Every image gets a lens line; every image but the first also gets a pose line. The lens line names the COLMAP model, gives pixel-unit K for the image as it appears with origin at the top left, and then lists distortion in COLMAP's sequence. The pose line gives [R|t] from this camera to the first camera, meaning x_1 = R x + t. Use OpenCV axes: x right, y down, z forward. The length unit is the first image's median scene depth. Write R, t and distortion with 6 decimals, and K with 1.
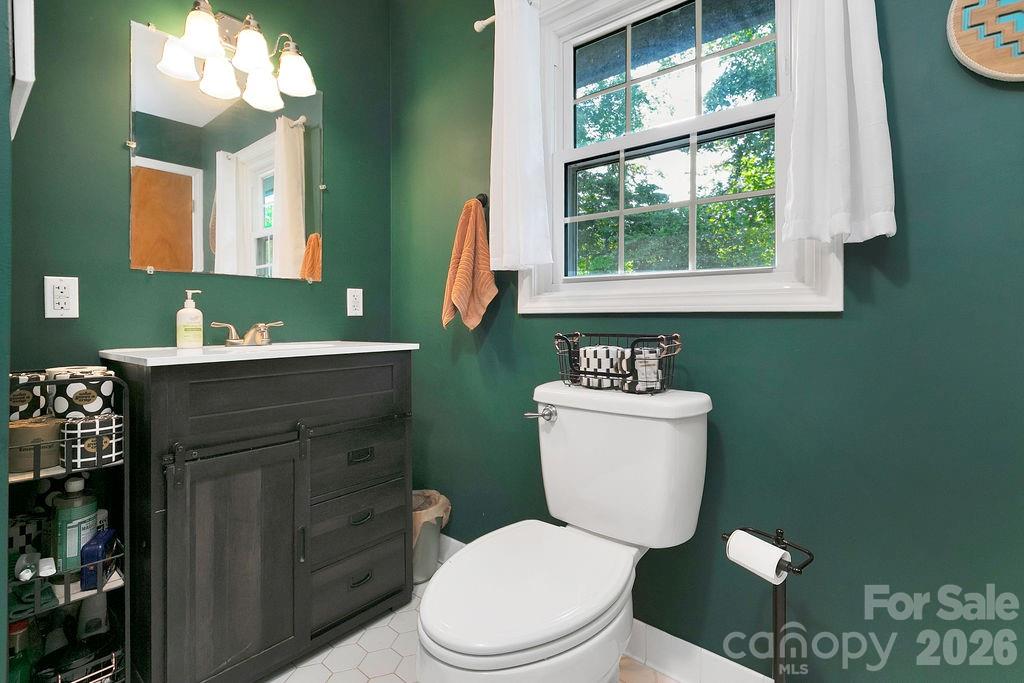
lens RADIAL K [[483.8, 0, 510.0], [0, 483.8, 314.3], [0, 0, 1]] dist [-0.005056, -0.000159]
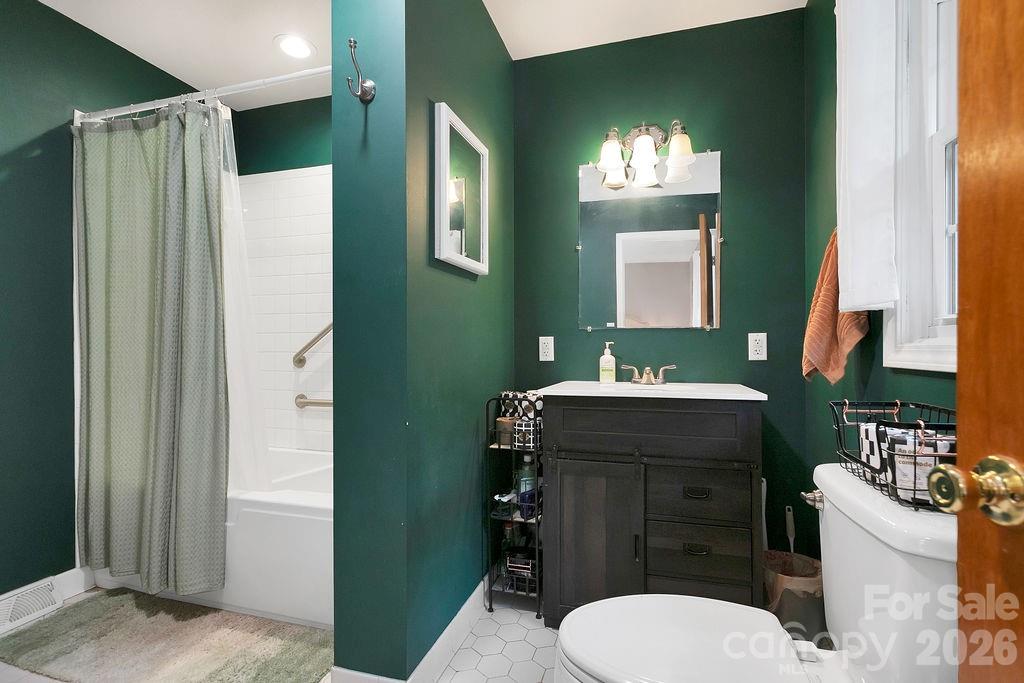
lens RADIAL K [[480.8, 0, 521.3], [0, 480.8, 346.8], [0, 0, 1]] dist [-0.001114, -0.000528]
pose [[0.407470, 0.001138, -0.913218, 0.608797], [0.010871, 0.999922, 0.006096, -0.056444], [0.913154, -0.012412, 0.407426, 0.234880]]
